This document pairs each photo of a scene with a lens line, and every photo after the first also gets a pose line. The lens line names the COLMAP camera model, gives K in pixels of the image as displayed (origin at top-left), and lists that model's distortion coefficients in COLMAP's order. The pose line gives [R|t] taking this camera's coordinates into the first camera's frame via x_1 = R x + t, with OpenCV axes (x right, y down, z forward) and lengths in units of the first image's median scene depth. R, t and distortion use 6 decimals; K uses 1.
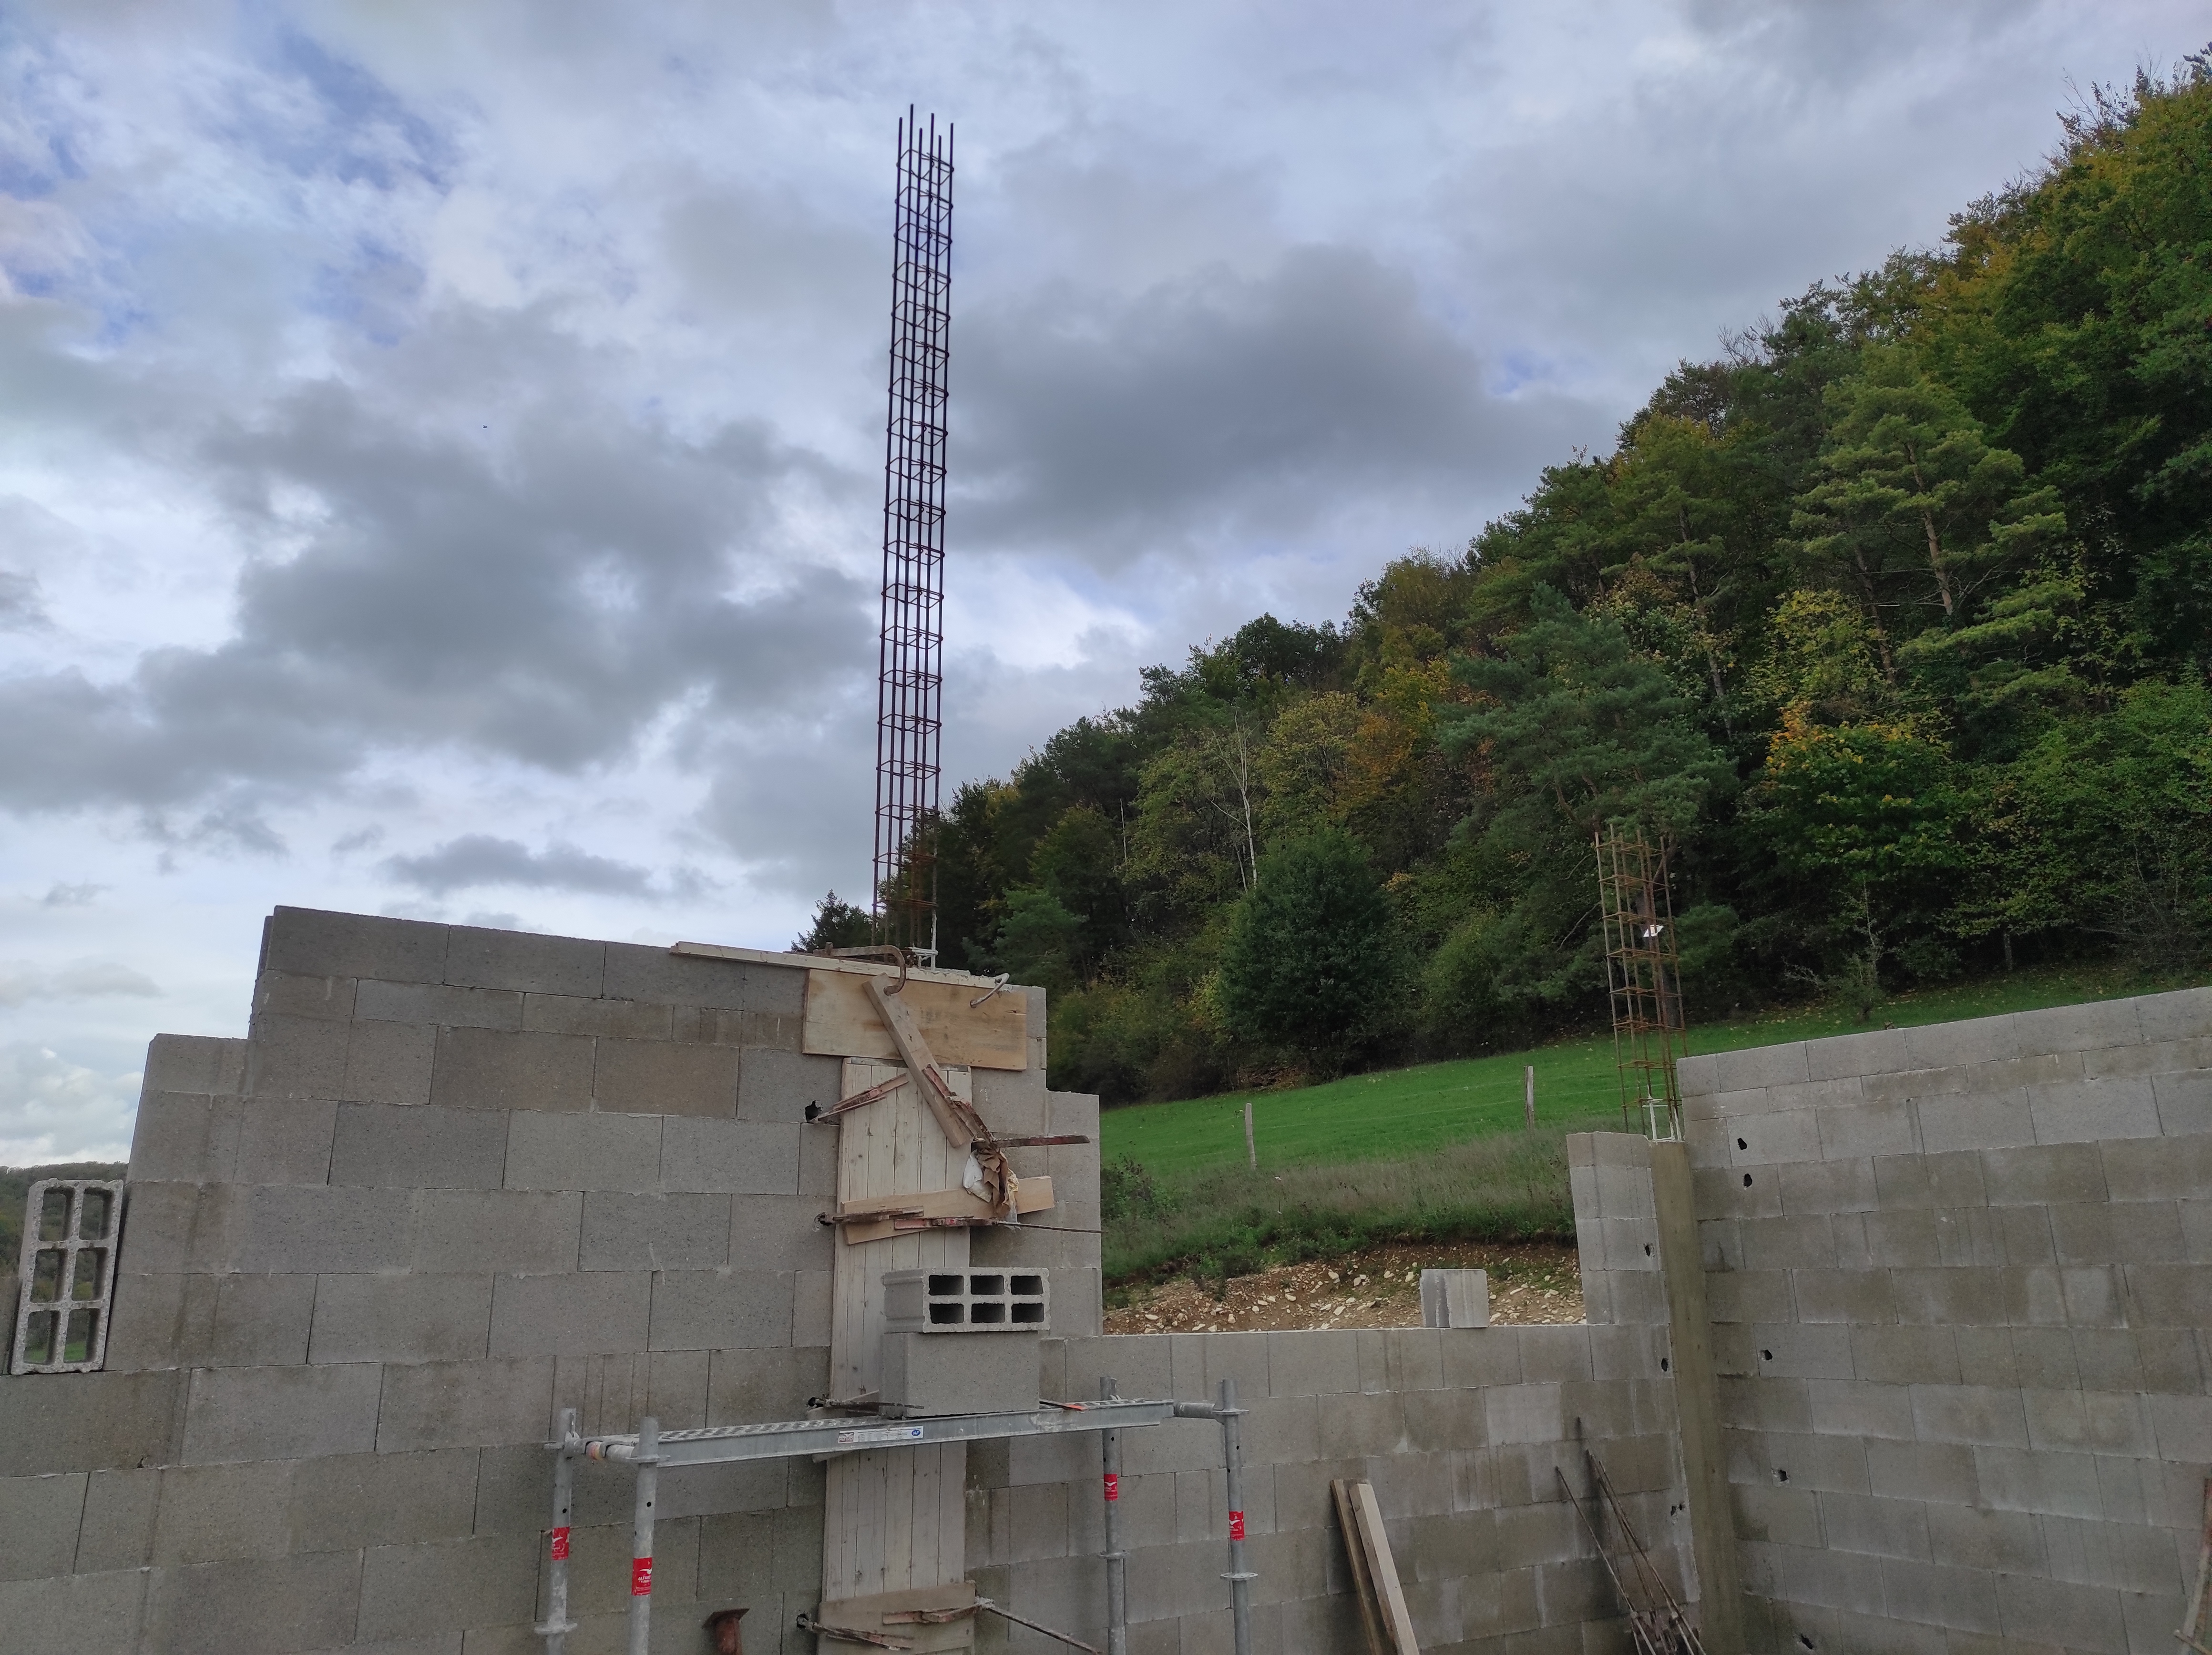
lens RADIAL K [[1627.5, 0, 1106.0], [0, 1627.5, 827.5], [0, 0, 1]] dist [0.062621, -0.047714]
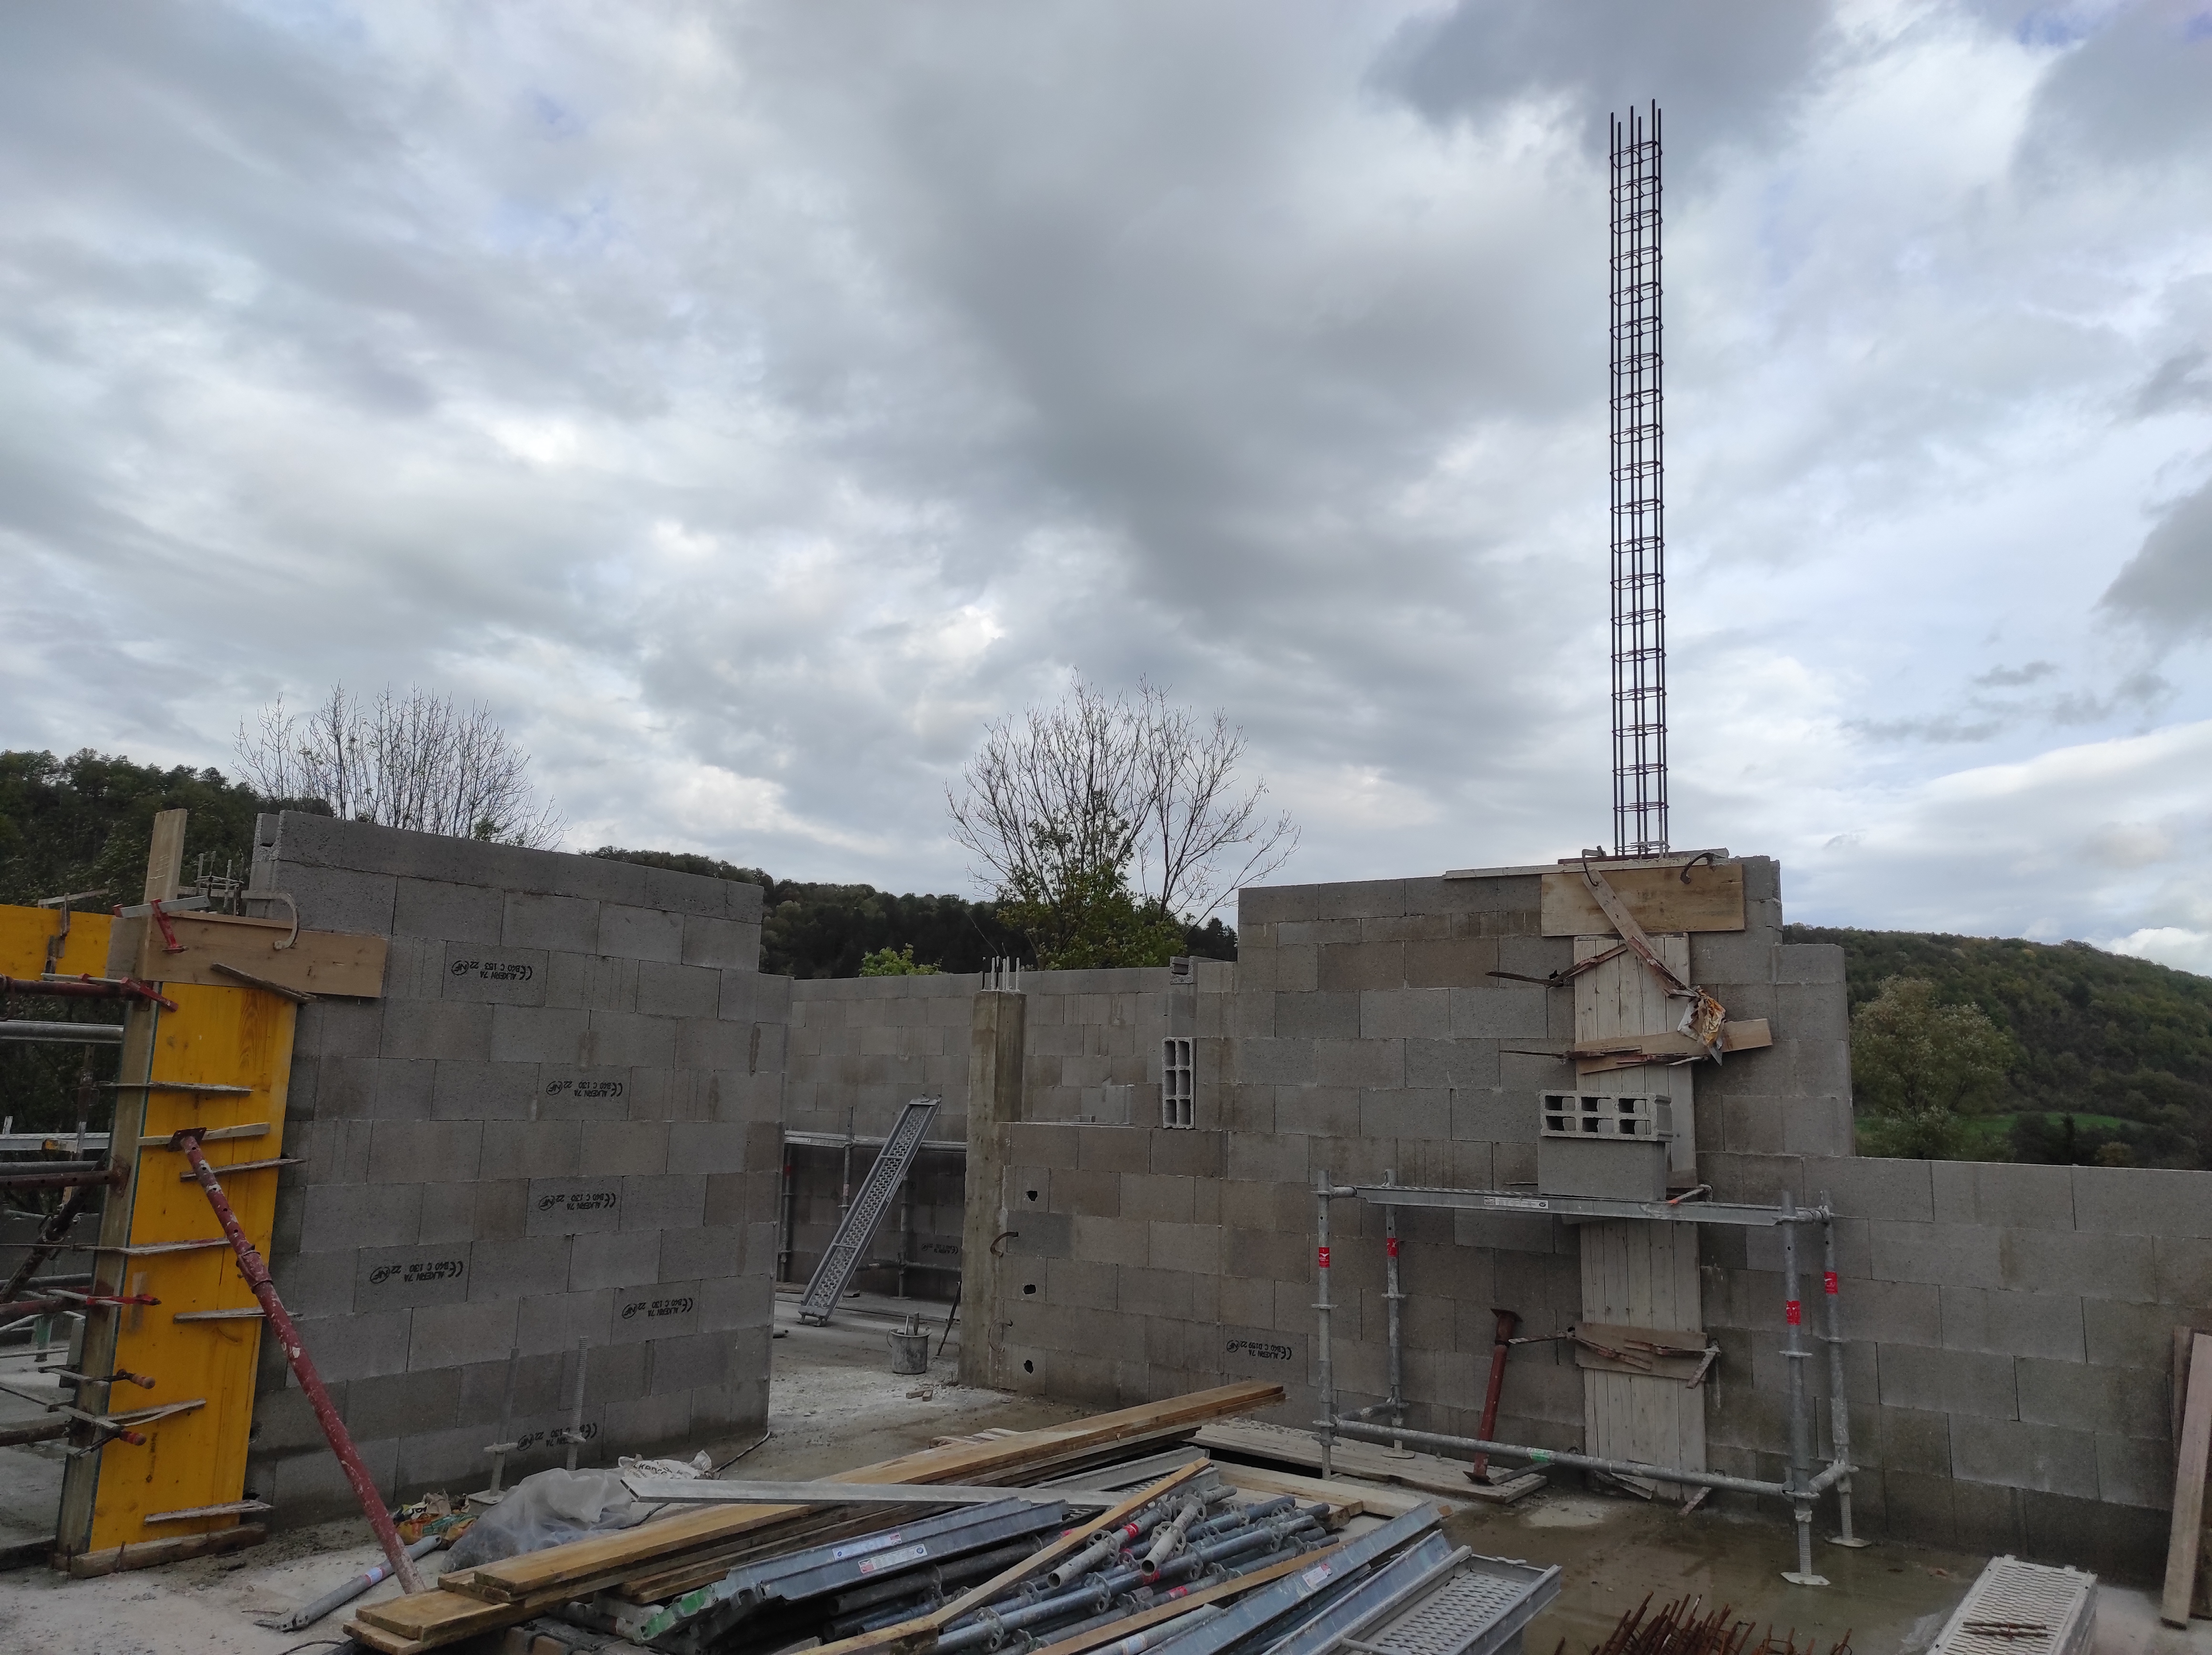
lens RADIAL K [[1627.5, 0, 1106.0], [0, 1627.5, 827.5], [0, 0, 1]] dist [0.062621, -0.047714]
pose [[0.338933, -0.137302, -0.930738, 1.062906], [0.228205, 0.971747, -0.060249, 0.052935], [0.912714, -0.191978, 0.360690, 0.207902]]
